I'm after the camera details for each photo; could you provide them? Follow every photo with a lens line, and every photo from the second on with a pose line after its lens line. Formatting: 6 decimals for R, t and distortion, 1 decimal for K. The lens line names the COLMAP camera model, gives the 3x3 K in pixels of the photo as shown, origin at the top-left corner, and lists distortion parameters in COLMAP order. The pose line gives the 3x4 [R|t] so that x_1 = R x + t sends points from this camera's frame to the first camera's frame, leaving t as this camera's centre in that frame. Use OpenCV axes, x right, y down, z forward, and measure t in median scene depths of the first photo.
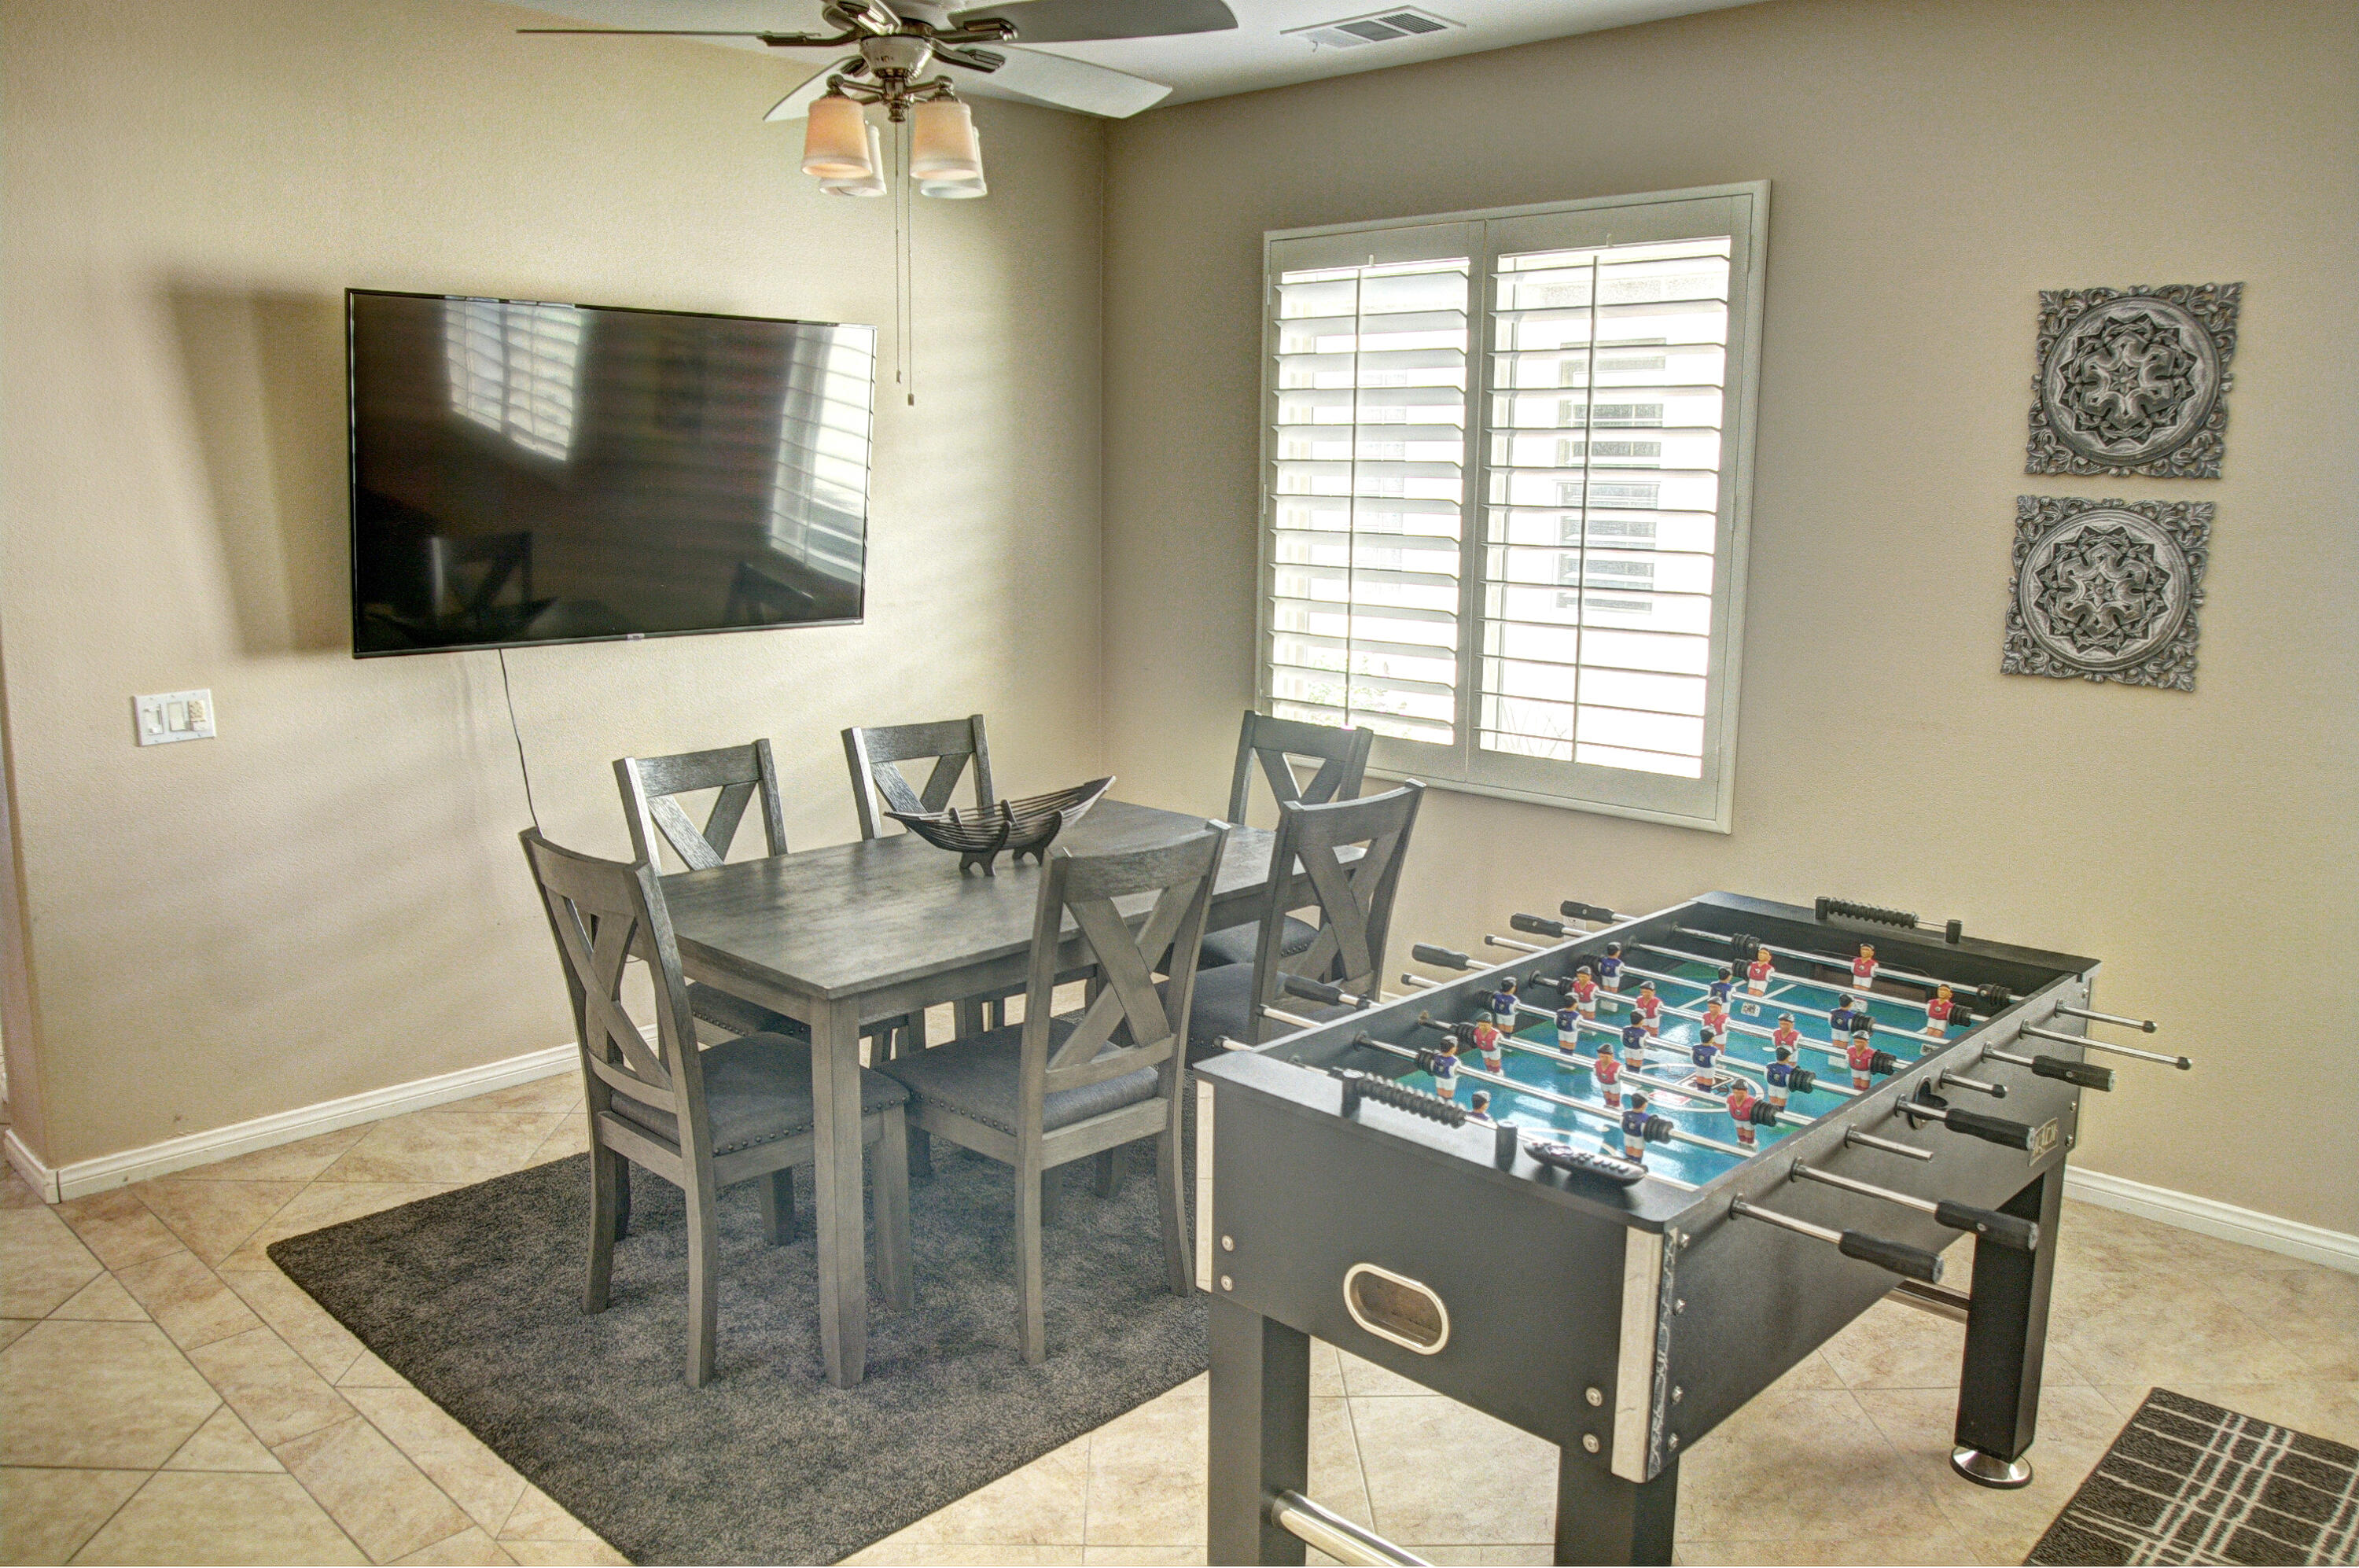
lens RADIAL K [[1782.0, 0, 1159.8], [0, 1782.0, 776.4], [0, 0, 1]] dist [-0.071700, 0.041021]
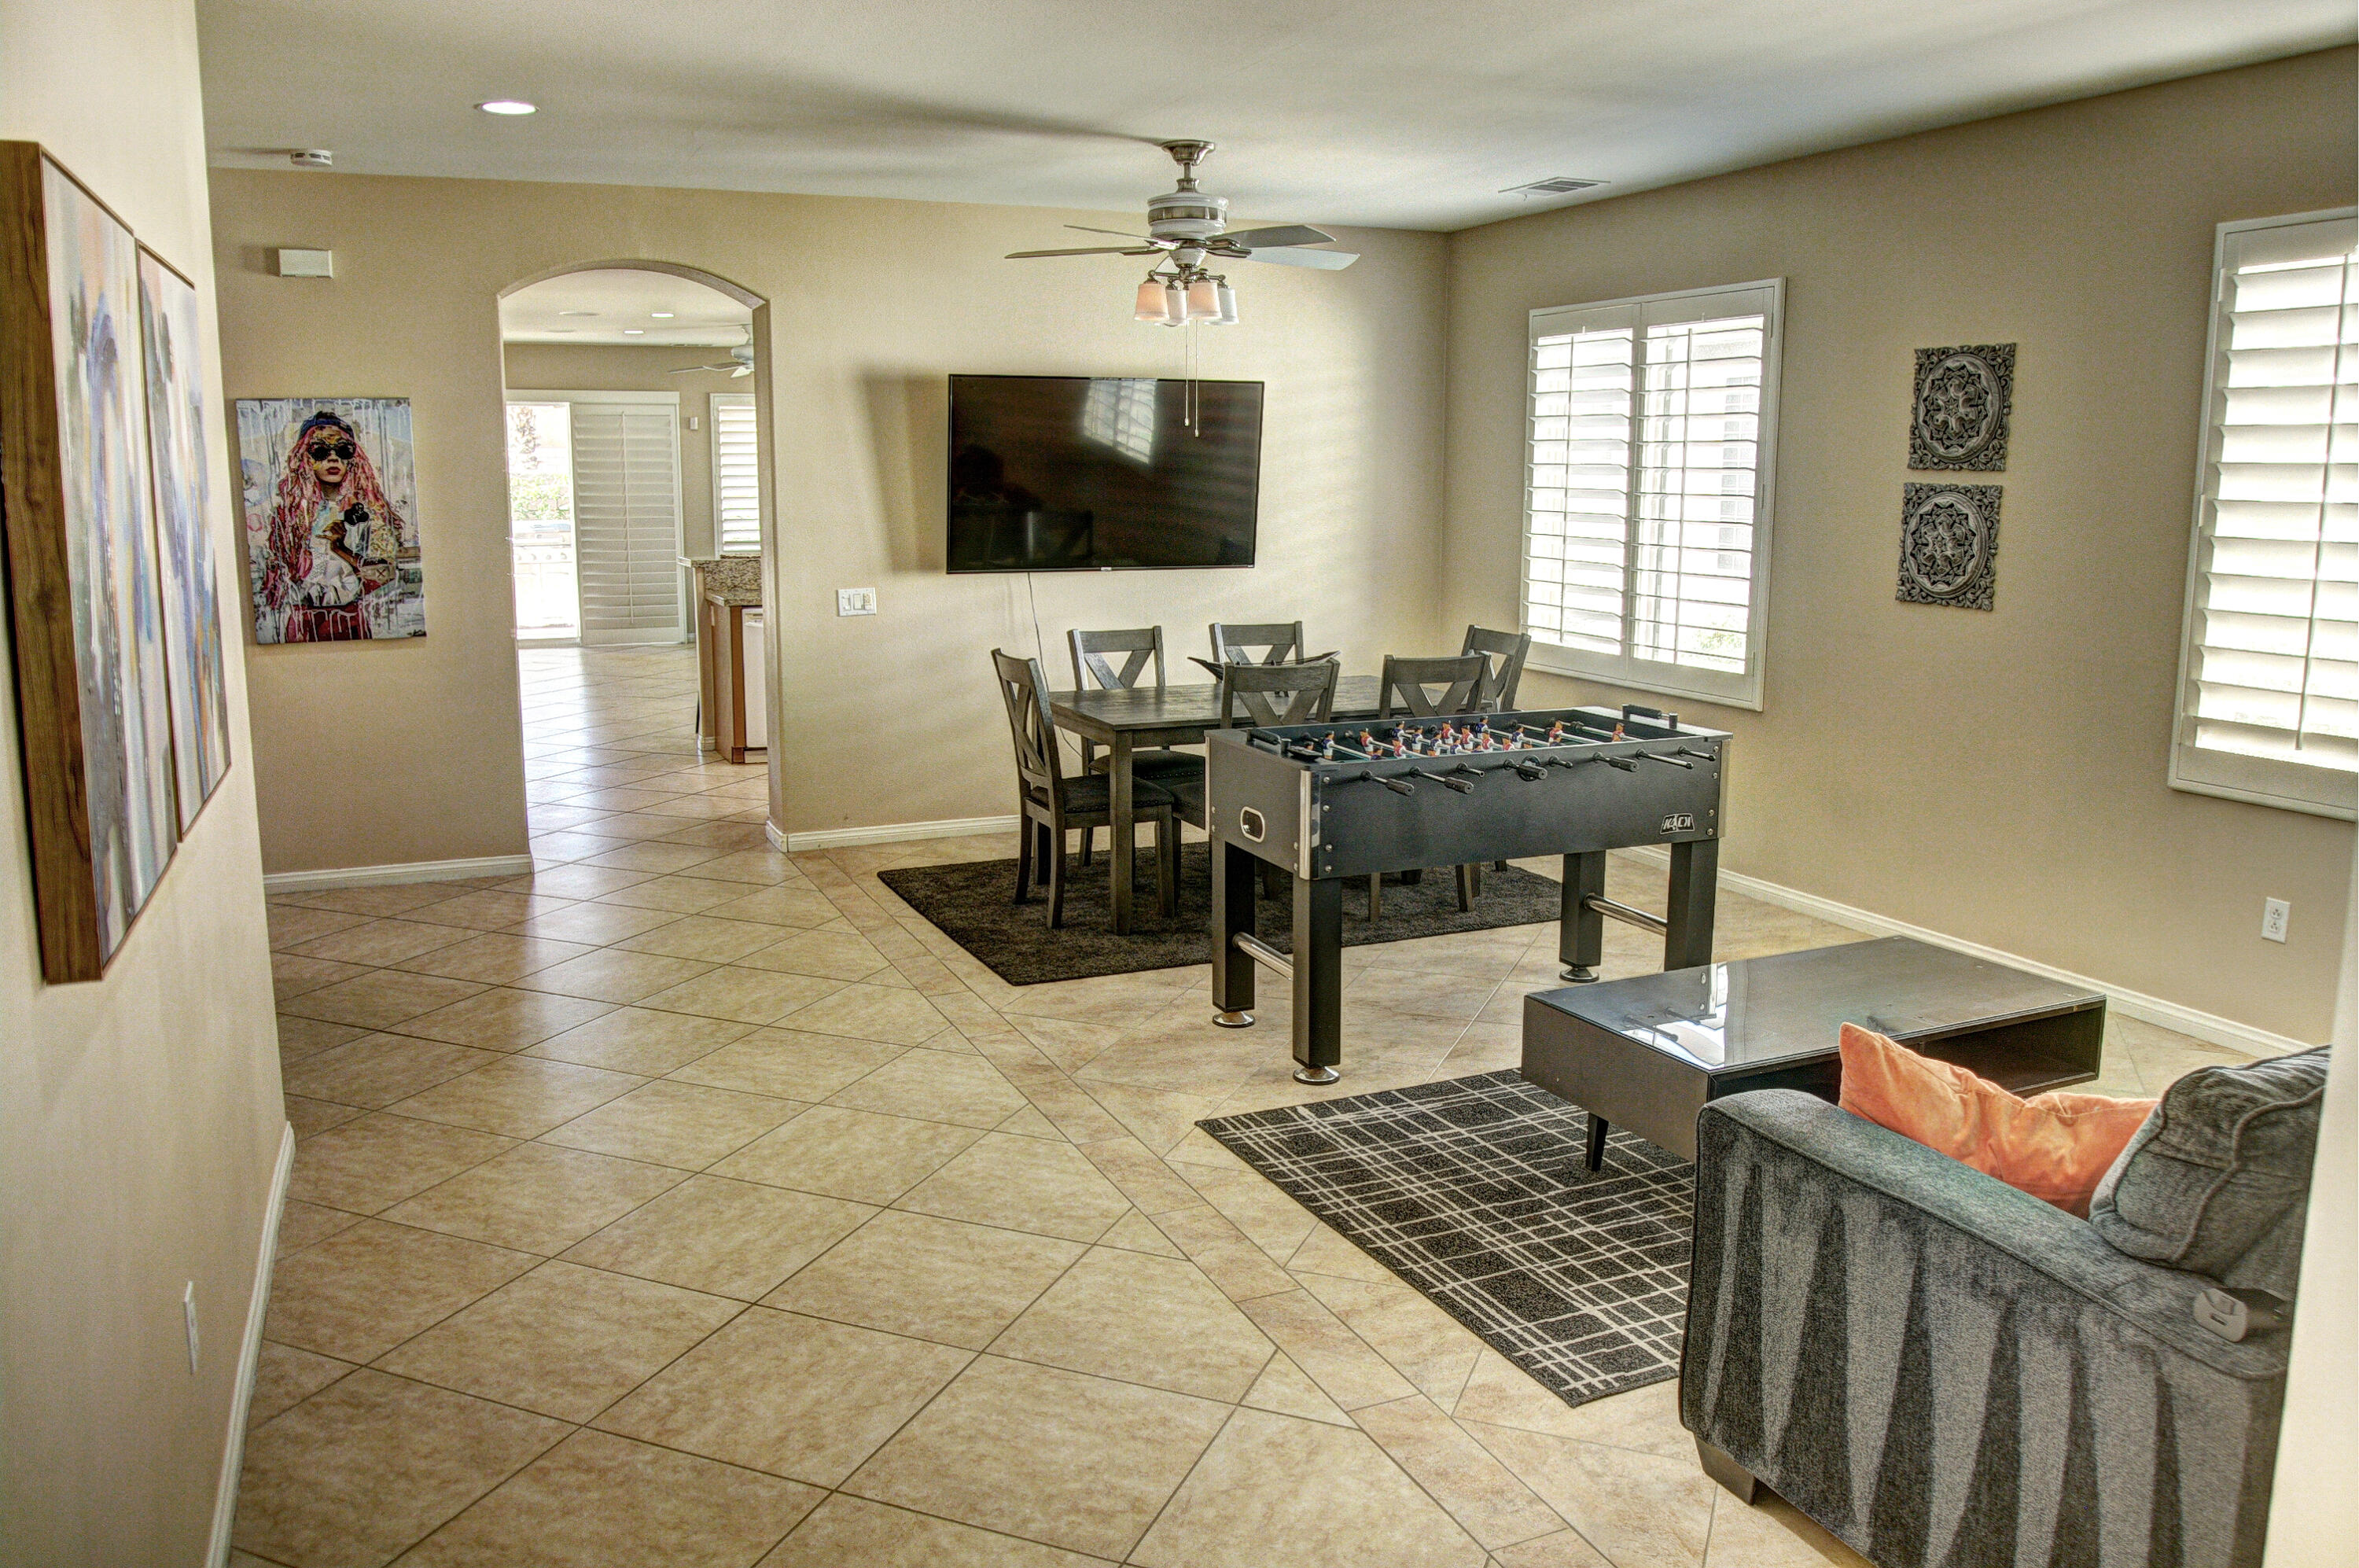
lens RADIAL K [[1782.0, 0, 1159.8], [0, 1782.0, 776.4], [0, 0, 1]] dist [-0.071700, 0.041021]
pose [[0.921888, 0.058134, -0.383071, 0.500875], [-0.058652, 0.998225, 0.010339, 0.118412], [0.382992, 0.012936, 0.923661, -0.667697]]
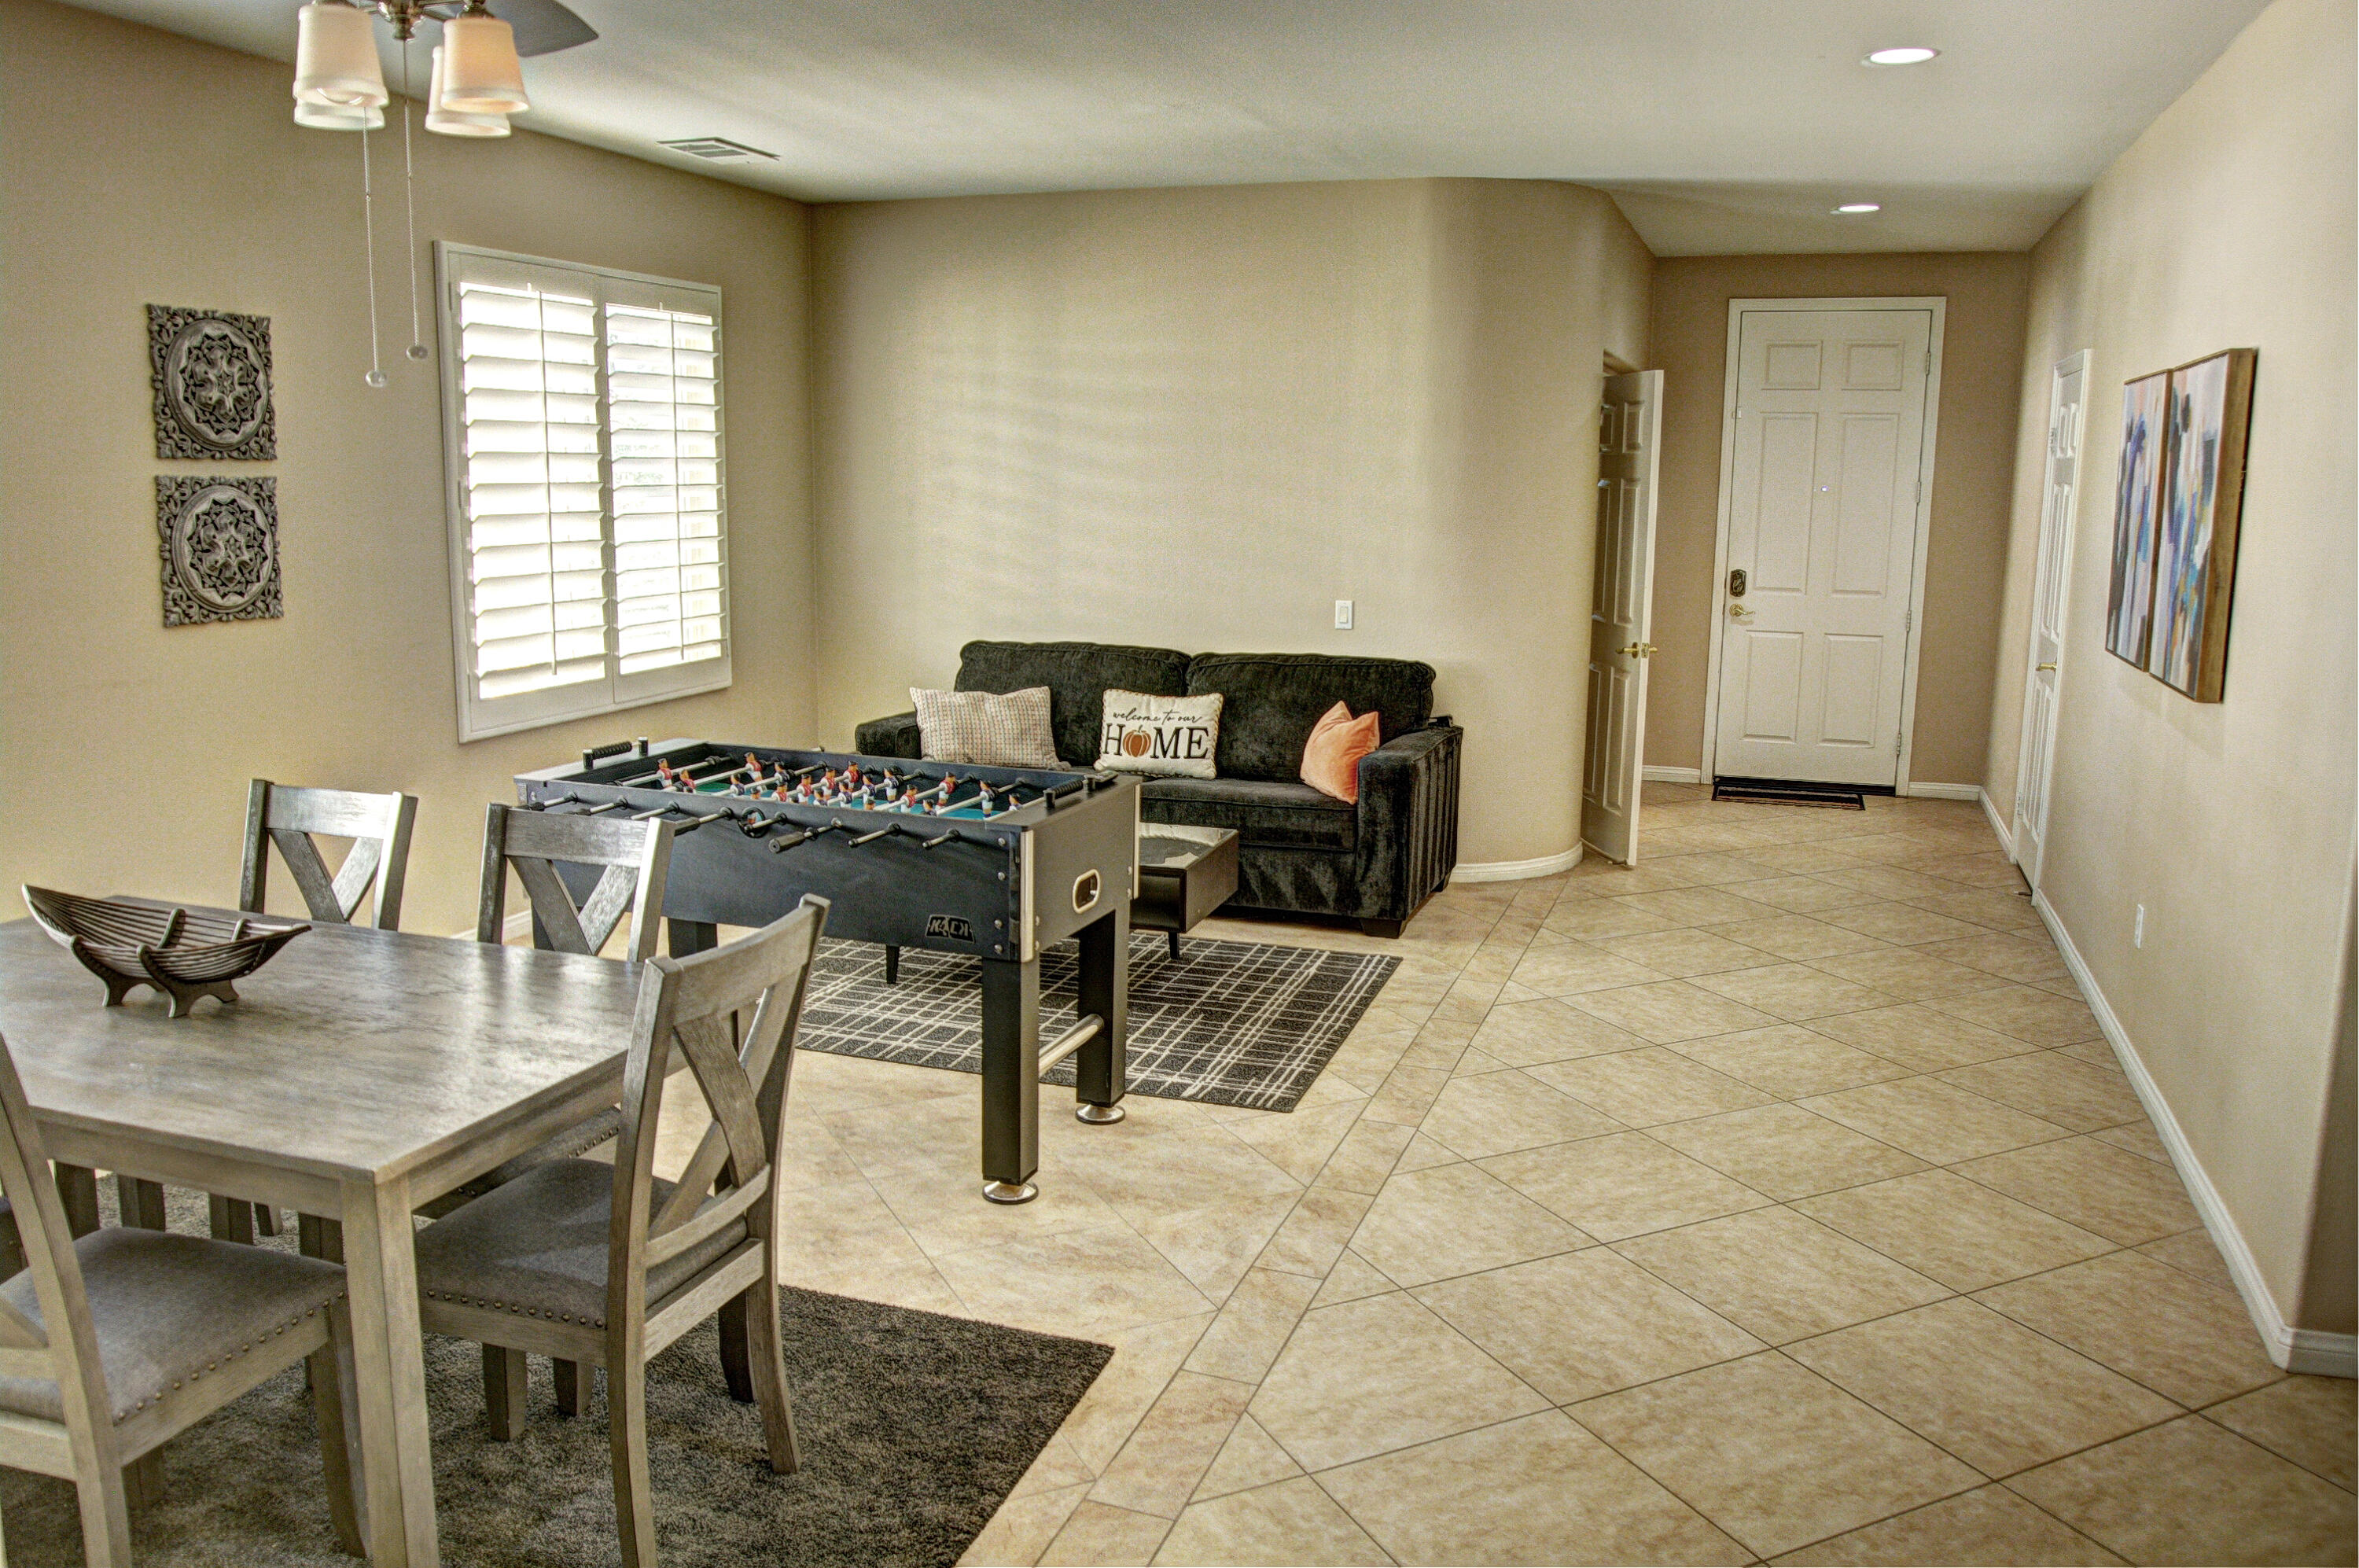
lens RADIAL K [[1782.0, 0, 1159.8], [0, 1782.0, 776.4], [0, 0, 1]] dist [-0.071700, 0.041021]
pose [[-0.410868, -0.168900, 0.895913, -0.901117], [0.139956, 0.959357, 0.245044, -0.162751], [-0.900888, 0.226069, -0.370530, 0.888156]]
